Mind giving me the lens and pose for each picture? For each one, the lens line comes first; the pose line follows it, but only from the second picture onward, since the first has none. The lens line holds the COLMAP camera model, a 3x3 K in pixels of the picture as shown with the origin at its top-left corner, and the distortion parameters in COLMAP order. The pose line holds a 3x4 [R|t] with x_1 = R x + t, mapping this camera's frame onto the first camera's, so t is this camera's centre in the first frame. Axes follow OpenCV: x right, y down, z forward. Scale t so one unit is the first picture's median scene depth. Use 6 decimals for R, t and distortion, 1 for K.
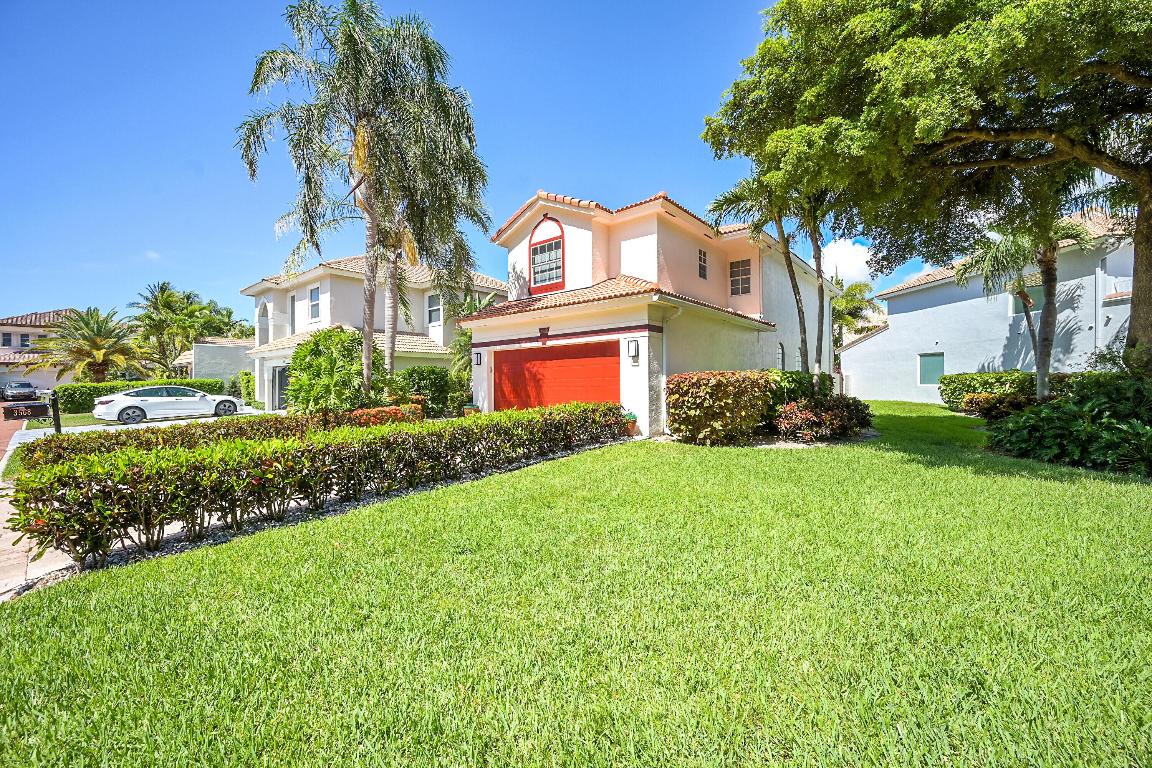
lens RADIAL K [[458.2, 0, 575.3], [0, 458.2, 382.7], [0, 0, 1]] dist [-0.004044, -0.000360]
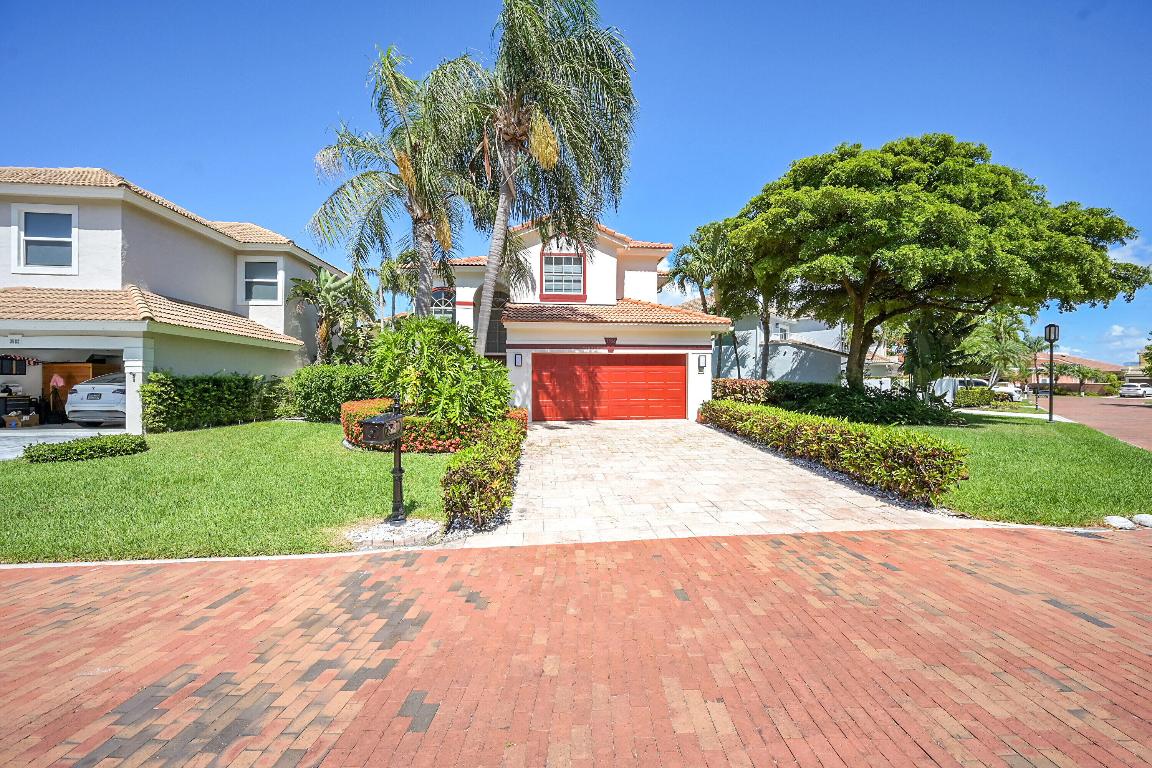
lens RADIAL K [[458.2, 0, 587.1], [0, 458.2, 378.9], [0, 0, 1]] dist [-0.004044, -0.000360]
pose [[0.688792, 0.010298, 0.724886, -0.829708], [-0.006107, 0.999946, -0.008402, -0.004214], [-0.724933, 0.001361, 0.688818, 0.213129]]
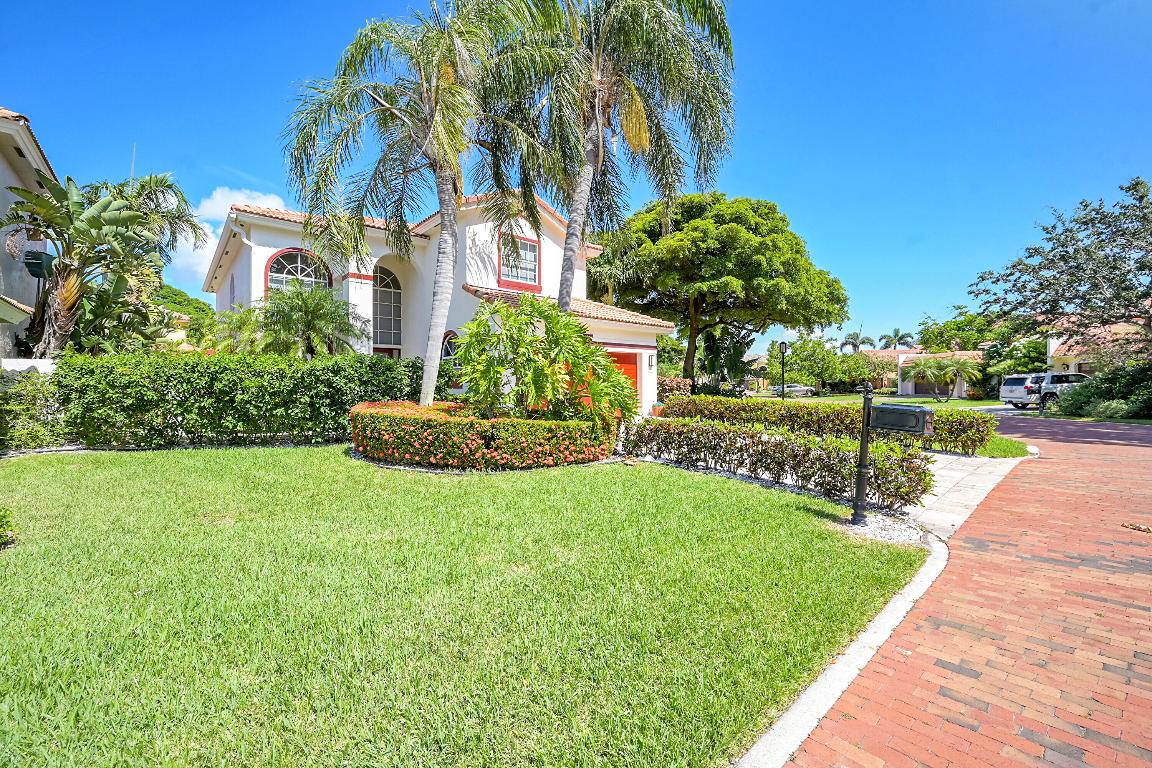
lens RADIAL K [[458.2, 0, 584.2], [0, 458.2, 391.5], [0, 0, 1]] dist [-0.004044, -0.000360]
pose [[0.136937, -0.012455, 0.990502, -1.038310], [0.001897, 0.999922, 0.012311, 0.006892], [-0.990578, 0.000193, 0.136950, 0.746479]]
